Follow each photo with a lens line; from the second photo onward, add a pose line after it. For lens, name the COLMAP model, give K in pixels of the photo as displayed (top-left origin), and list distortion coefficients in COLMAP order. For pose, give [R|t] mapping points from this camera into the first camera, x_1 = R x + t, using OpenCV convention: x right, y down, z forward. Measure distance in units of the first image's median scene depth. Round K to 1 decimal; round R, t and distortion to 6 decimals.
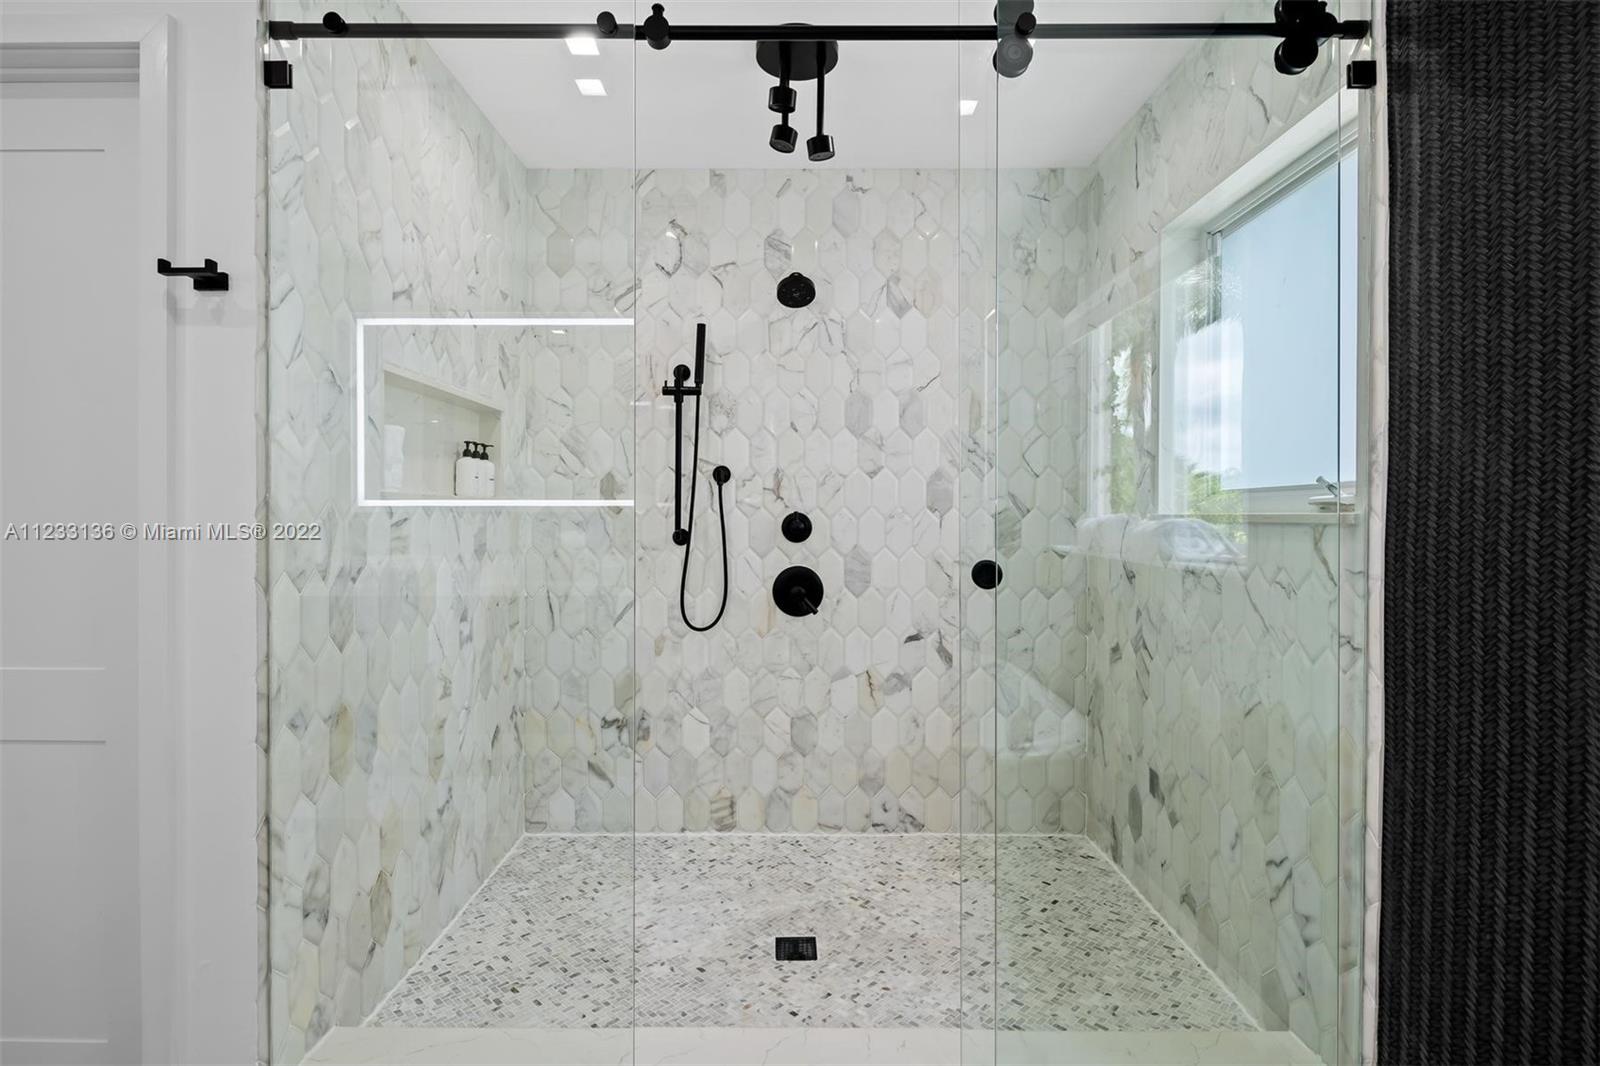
lens RADIAL K [[791.9, 0, 803.6], [0, 791.9, 522.2], [0, 0, 1]] dist [0.013745, -0.000350]
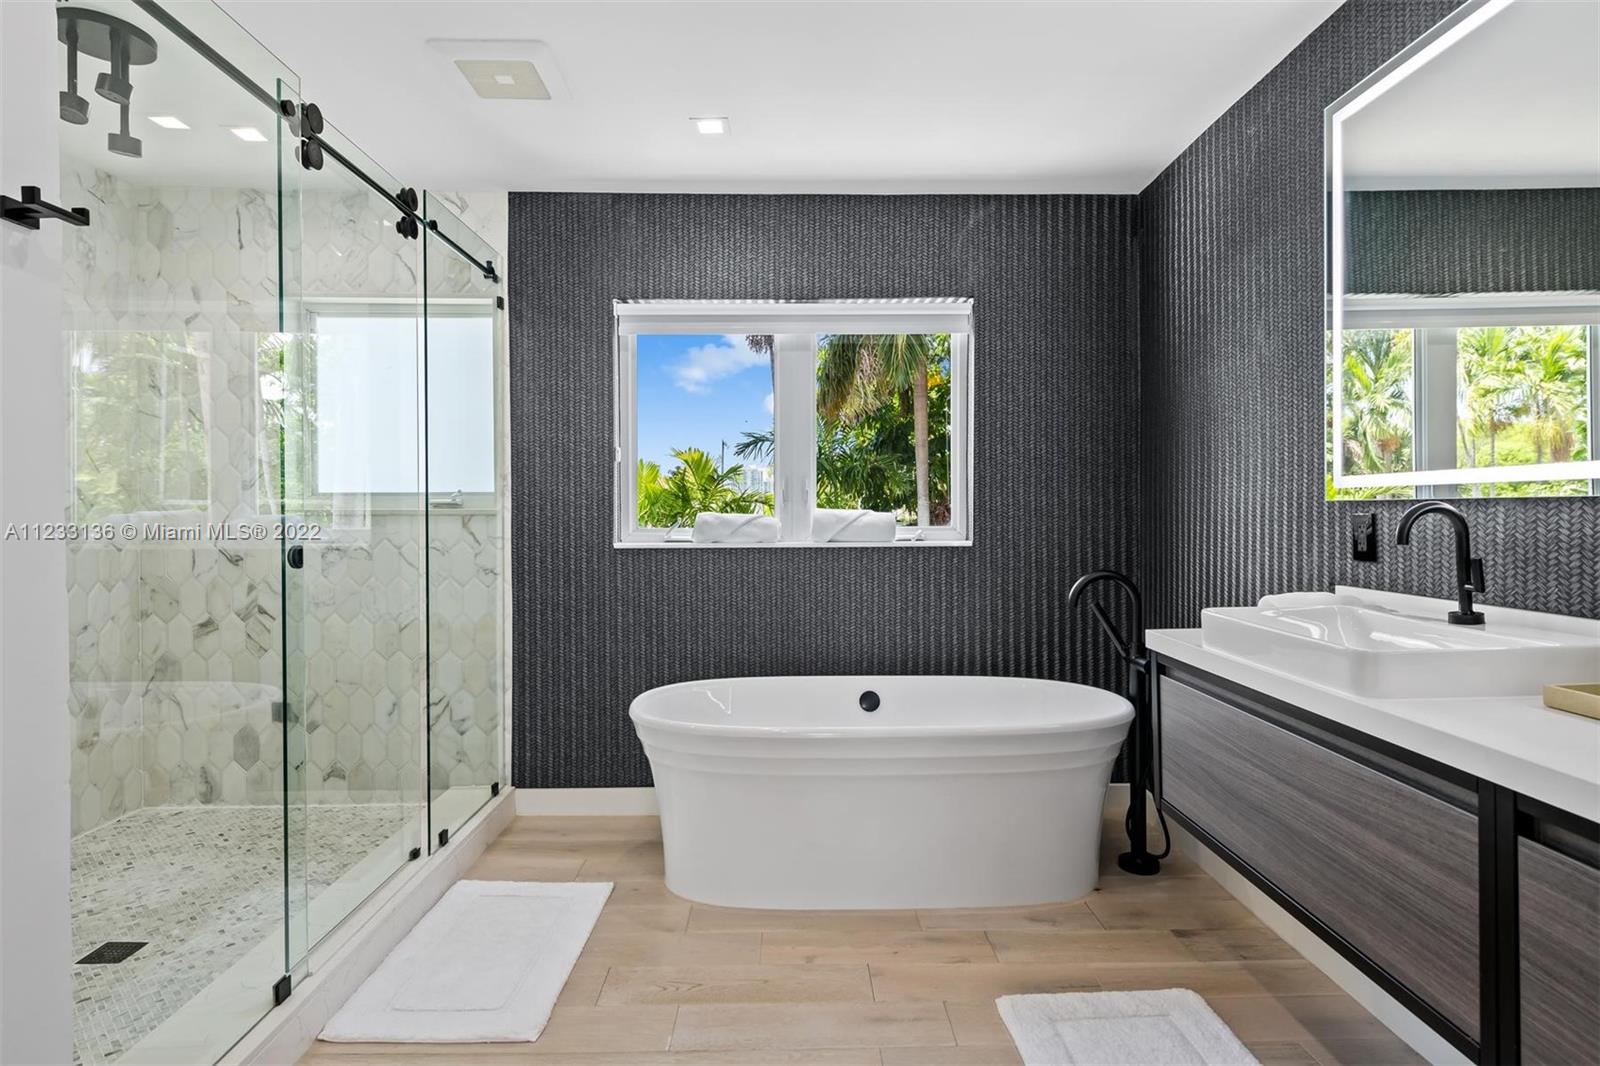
lens RADIAL K [[791.9, 0, 803.6], [0, 791.9, 522.2], [0, 0, 1]] dist [0.013745, -0.000350]
pose [[-0.004338, -0.020401, 0.999782, -0.996210], [0.009830, 0.999743, 0.020443, -0.008024], [-0.999942, 0.009917, -0.004137, 0.145438]]
